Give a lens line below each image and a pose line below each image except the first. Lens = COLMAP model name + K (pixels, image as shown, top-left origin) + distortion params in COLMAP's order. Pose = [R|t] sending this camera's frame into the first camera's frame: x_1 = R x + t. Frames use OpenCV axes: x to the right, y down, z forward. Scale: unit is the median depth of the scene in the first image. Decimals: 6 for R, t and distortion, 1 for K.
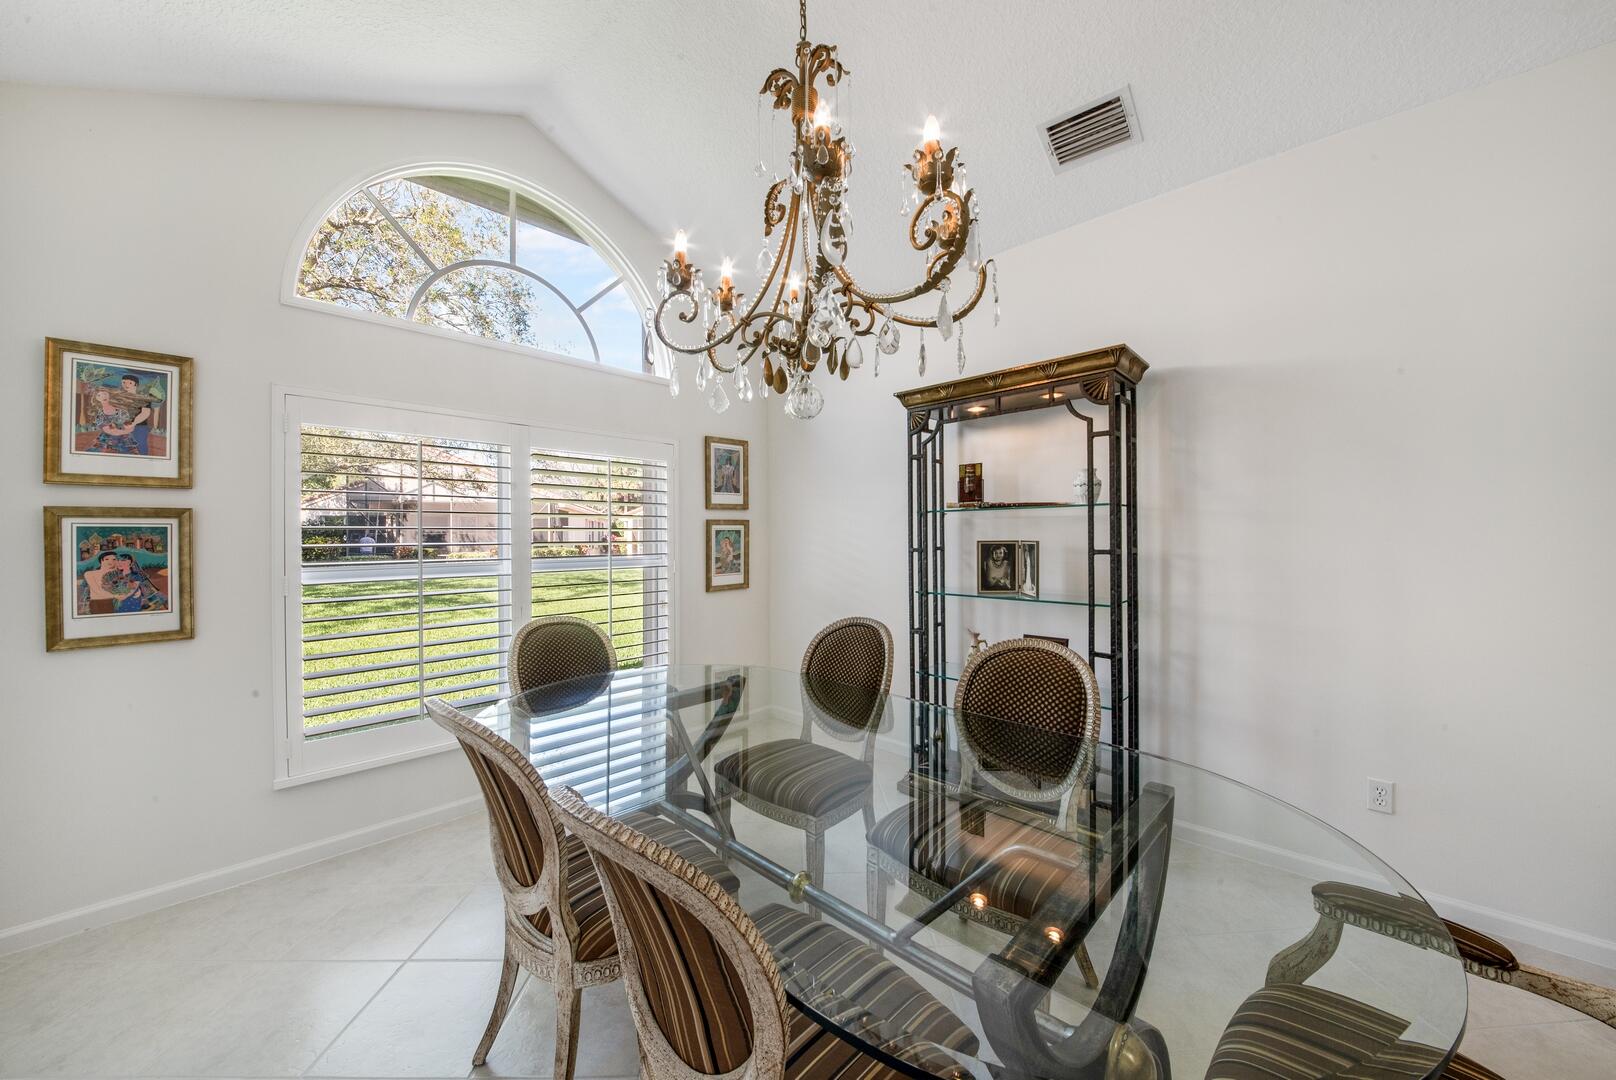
lens RADIAL K [[580.2, 0, 806.3], [0, 580.2, 537.8], [0, 0, 1]] dist [0.015784, -0.015276]
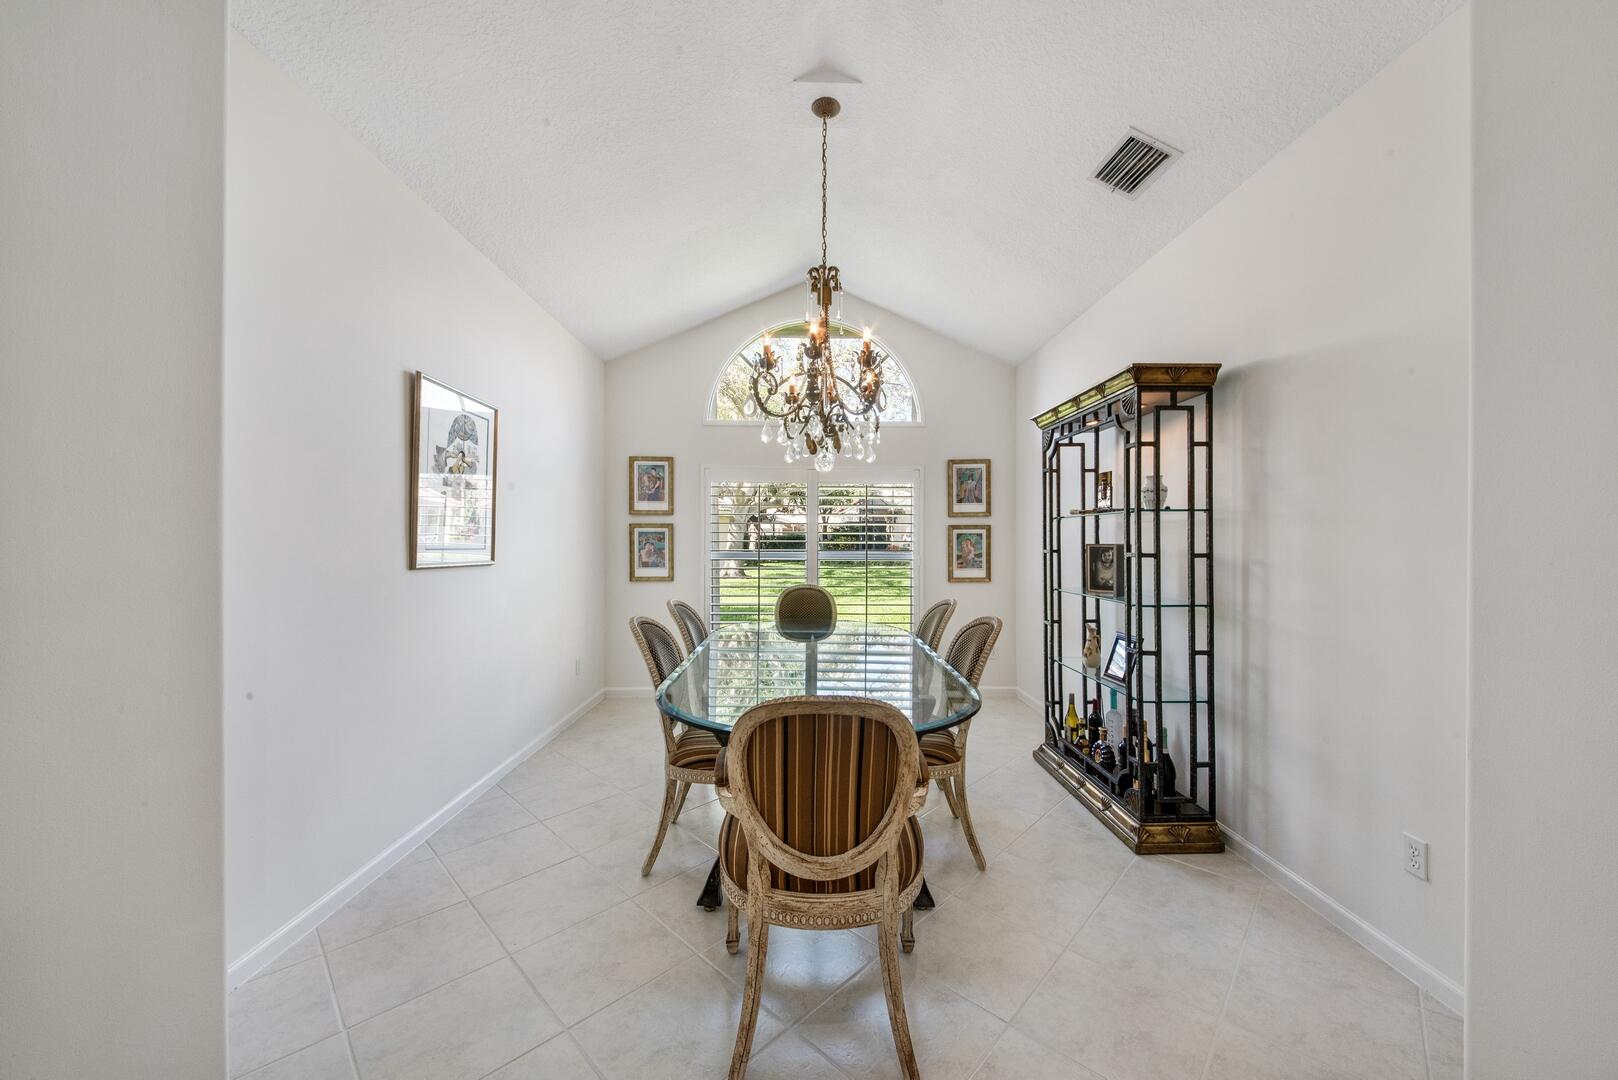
lens RADIAL K [[580.9, 0, 807.3], [0, 580.9, 537.8], [0, 0, 1]] dist [0.015784, -0.015276]
pose [[0.692634, 0.007324, -0.721252, 0.847224], [-0.010445, 0.999945, 0.000123, -0.000432], [0.721214, 0.007448, 0.692673, -0.174191]]
